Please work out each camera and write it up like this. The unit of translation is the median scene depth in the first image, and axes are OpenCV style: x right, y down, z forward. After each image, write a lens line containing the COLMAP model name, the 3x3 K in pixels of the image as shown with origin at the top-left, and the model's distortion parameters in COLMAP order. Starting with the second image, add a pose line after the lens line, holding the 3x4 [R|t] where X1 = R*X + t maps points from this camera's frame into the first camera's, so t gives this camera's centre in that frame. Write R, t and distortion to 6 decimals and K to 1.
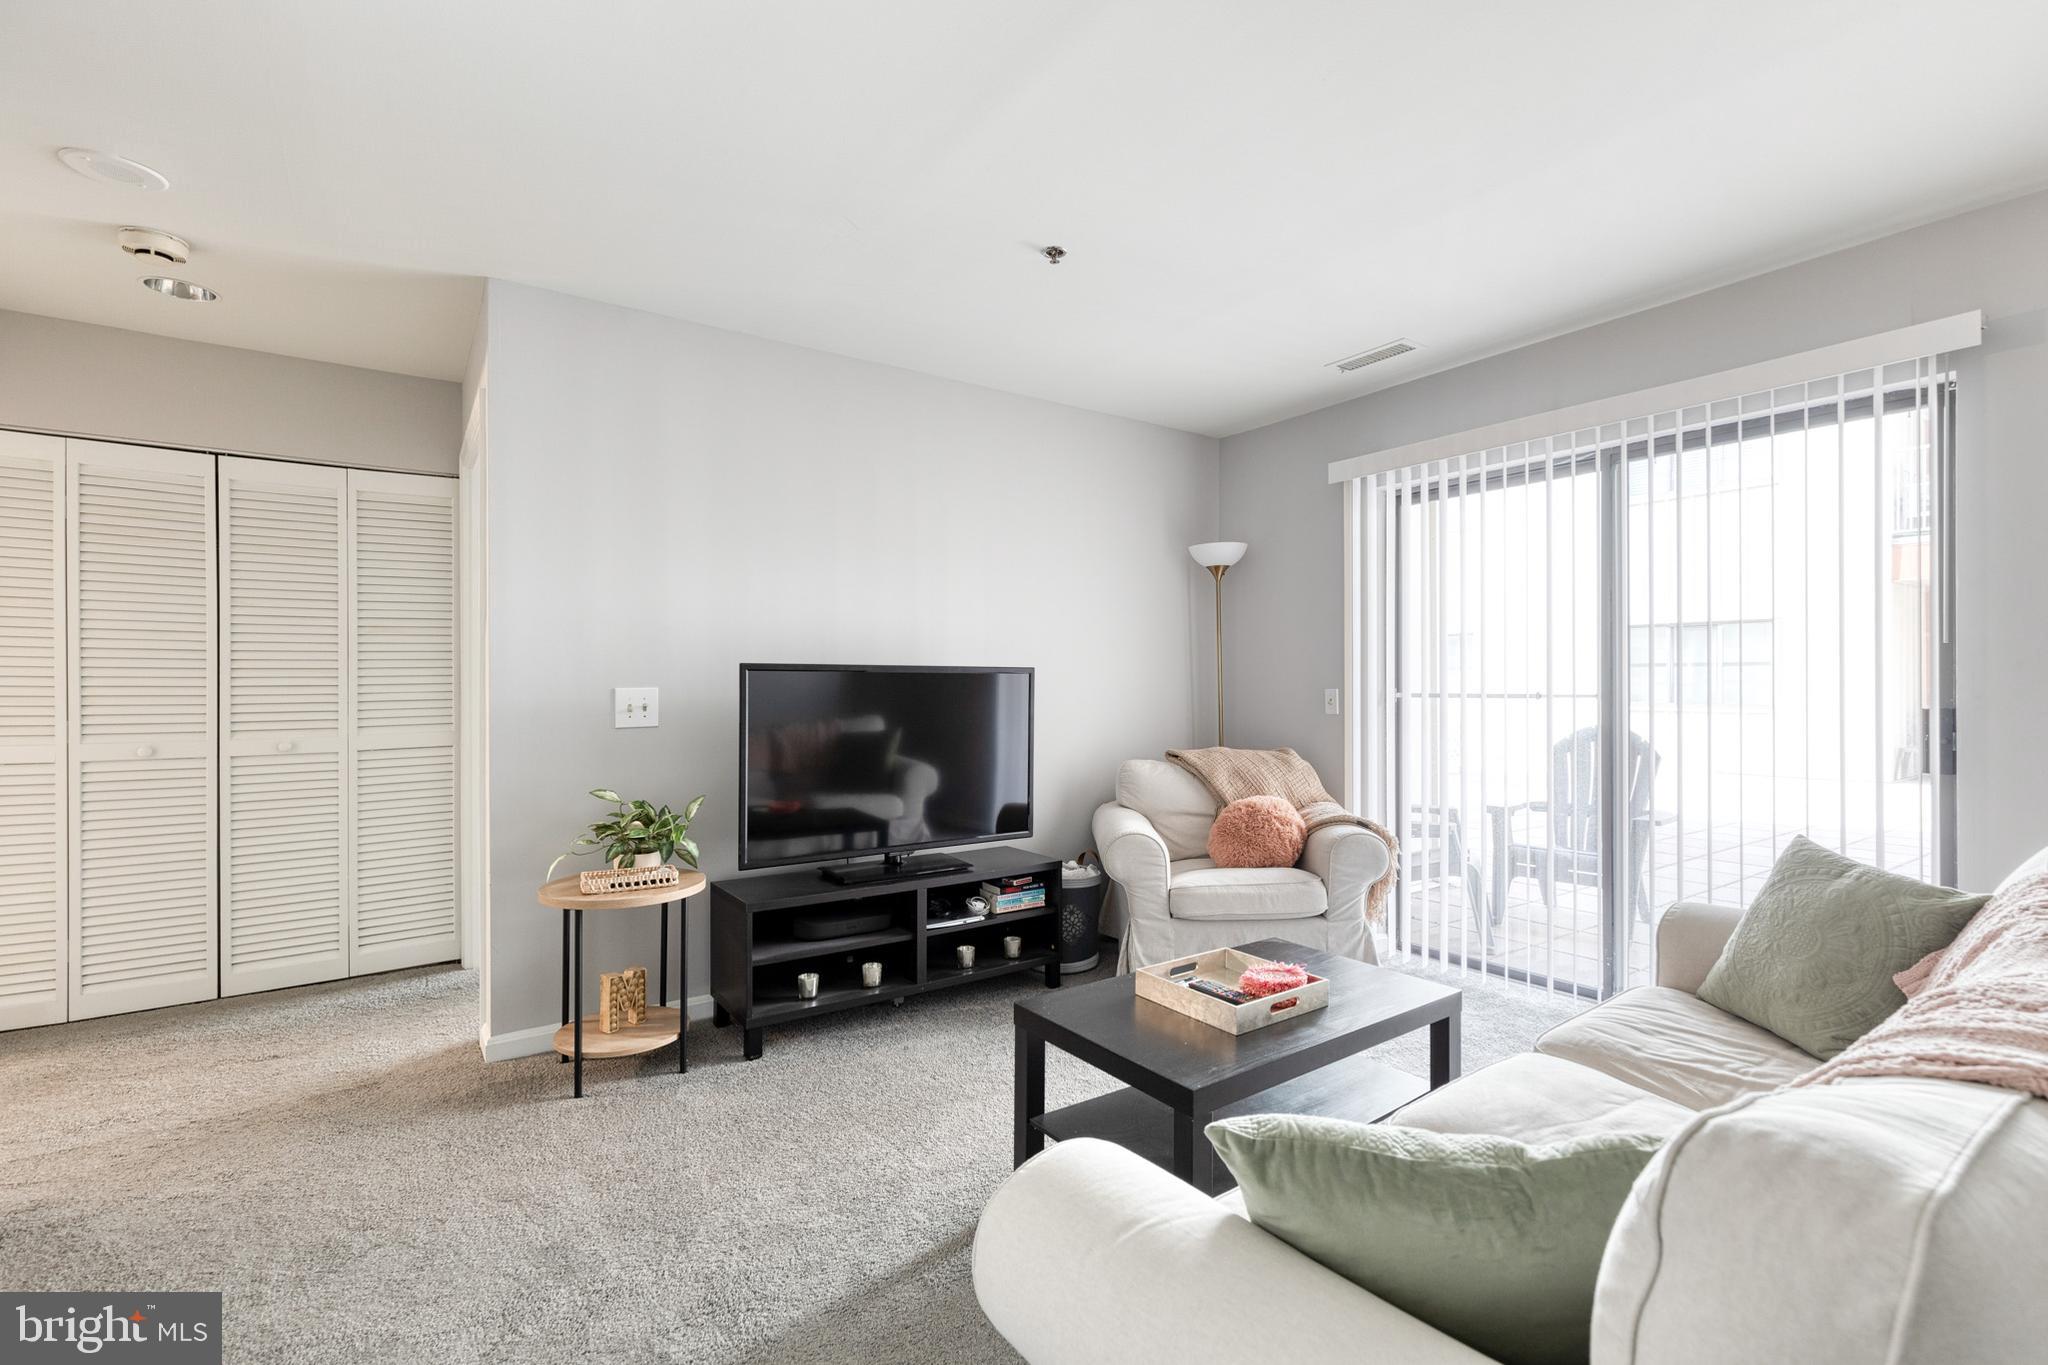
lens RADIAL K [[926.6, 0, 1021.4], [0, 926.6, 682.1], [0, 0, 1]] dist [-0.001479, -0.000479]
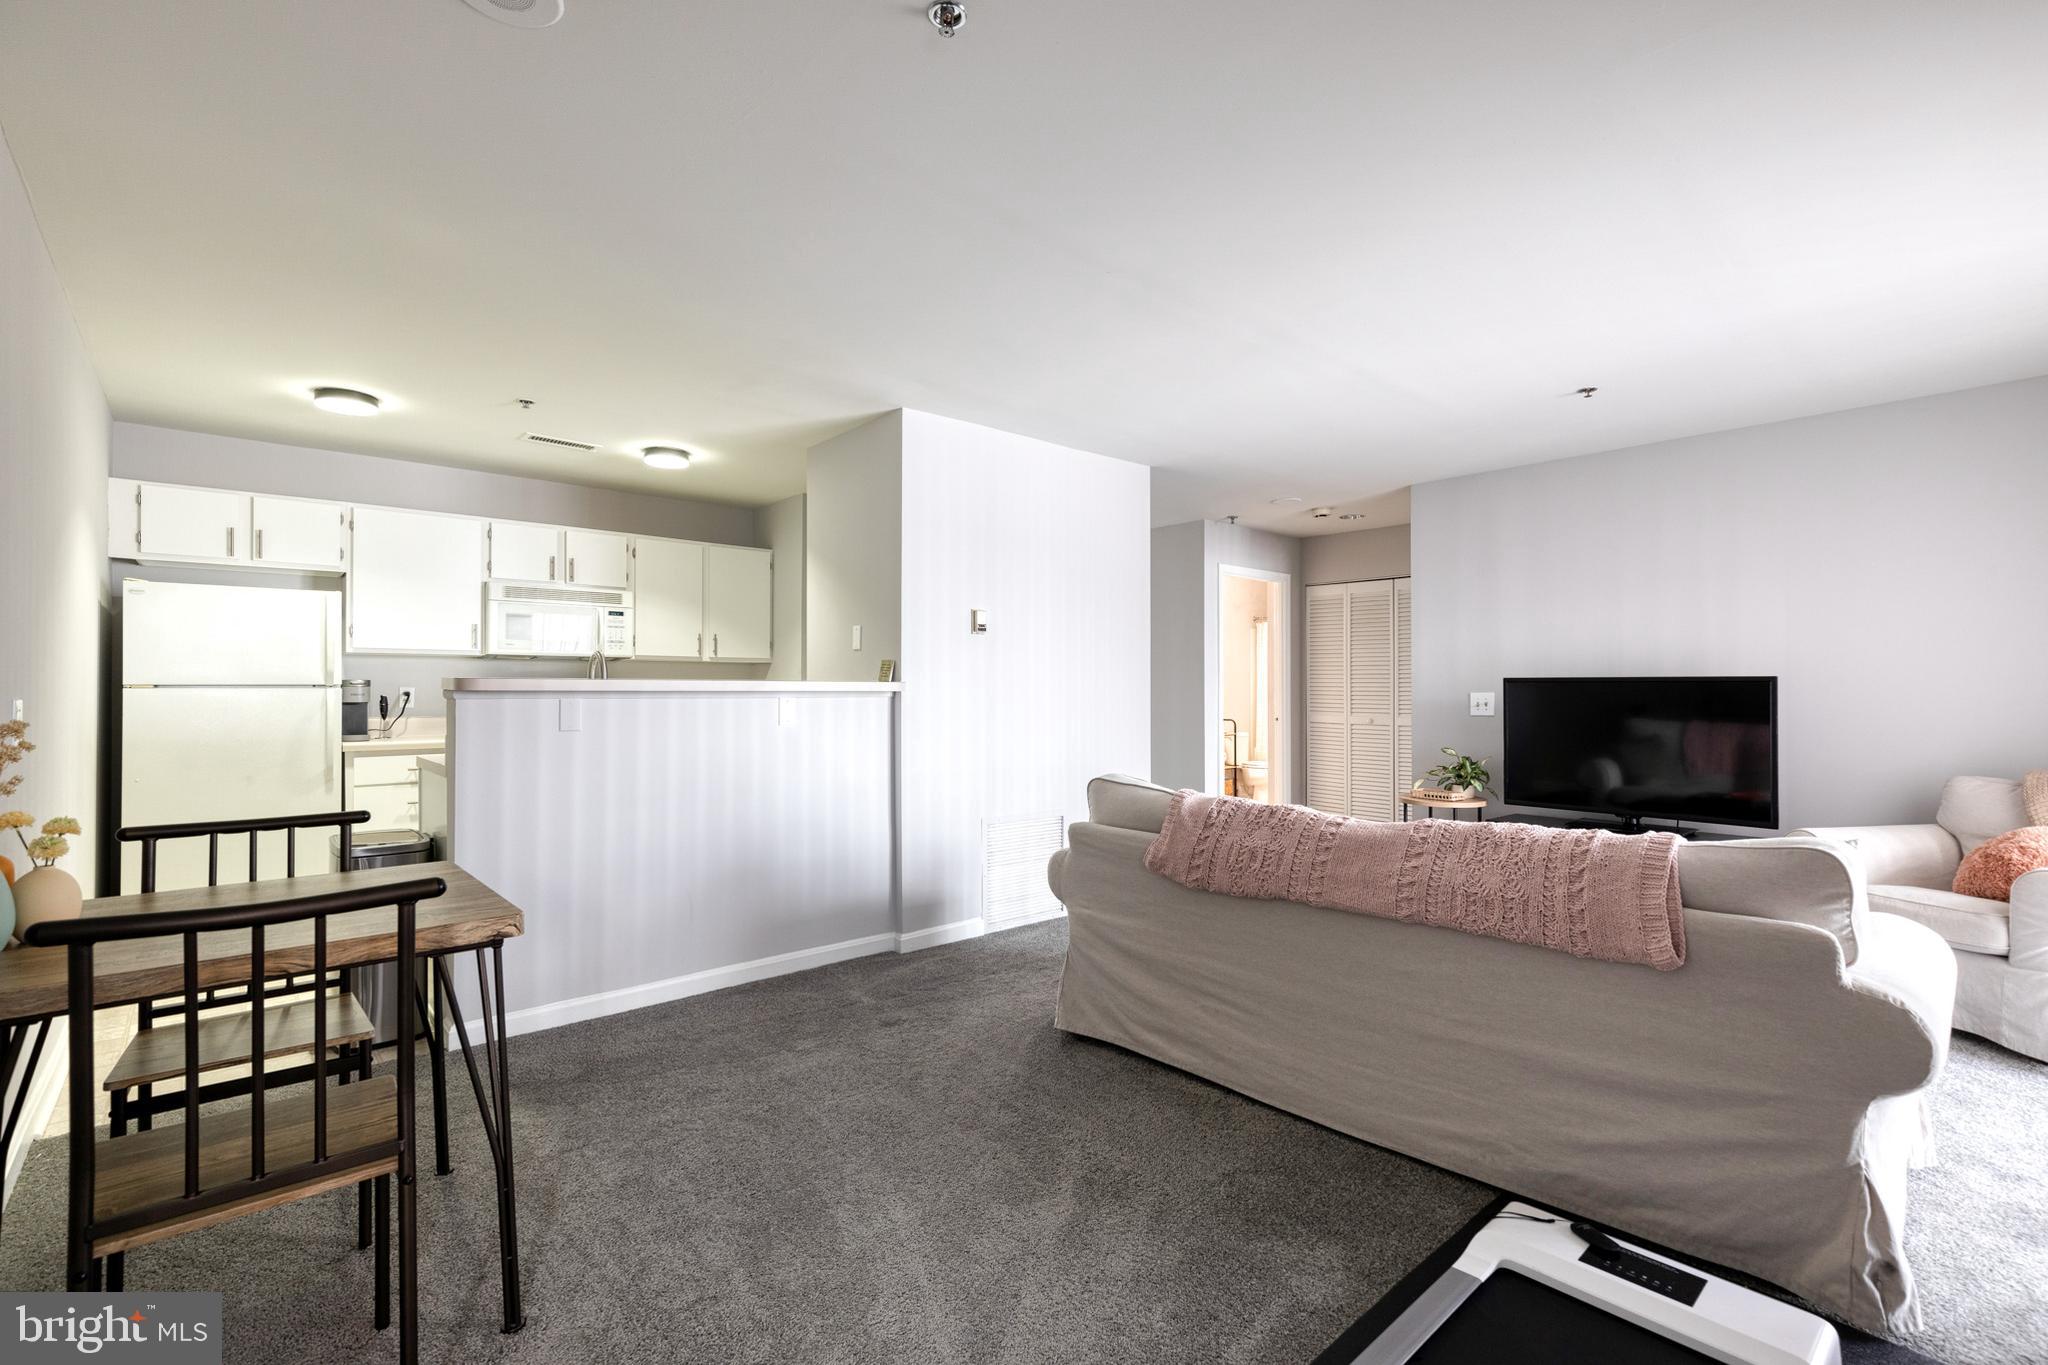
lens RADIAL K [[926.6, 0, 1076.0], [0, 926.6, 684.1], [0, 0, 1]] dist [-0.001479, -0.000479]
pose [[0.127148, -0.006939, -0.991859, 1.014803], [0.001950, 0.999975, -0.006746, 0.000383], [0.991882, -0.001076, 0.127159, 0.025807]]
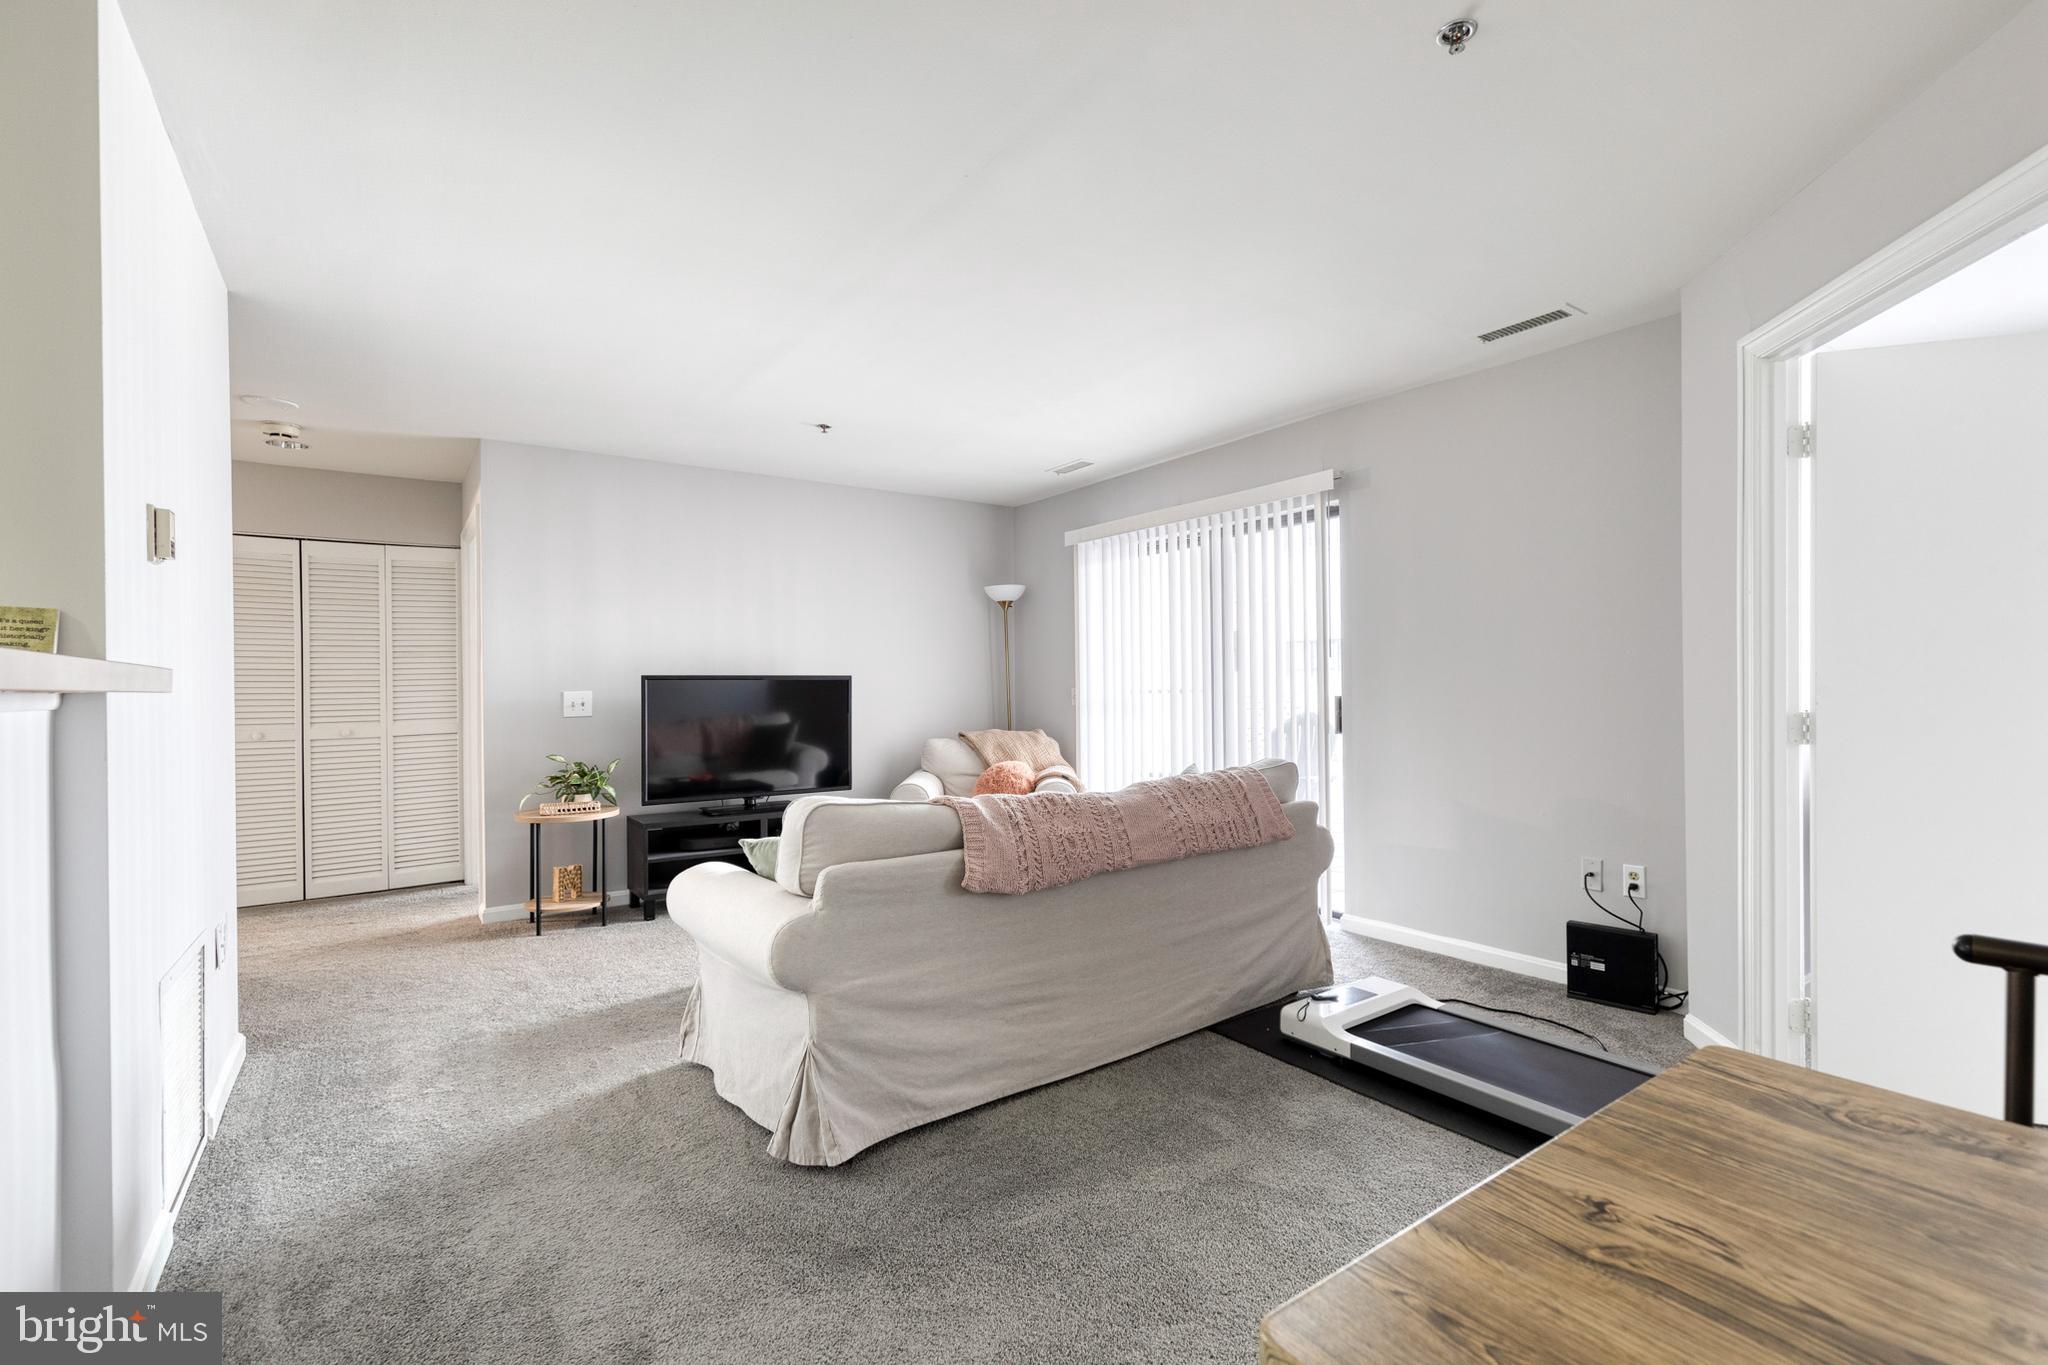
lens RADIAL K [[926.6, 0, 1024.7], [0, 926.6, 680.4], [0, 0, 1]] dist [-0.001479, -0.000479]
pose [[0.999899, -0.009820, 0.010270, 0.277687], [0.009868, 0.999941, -0.004613, 0.001938], [-0.010224, 0.004714, 0.999937, -0.491109]]
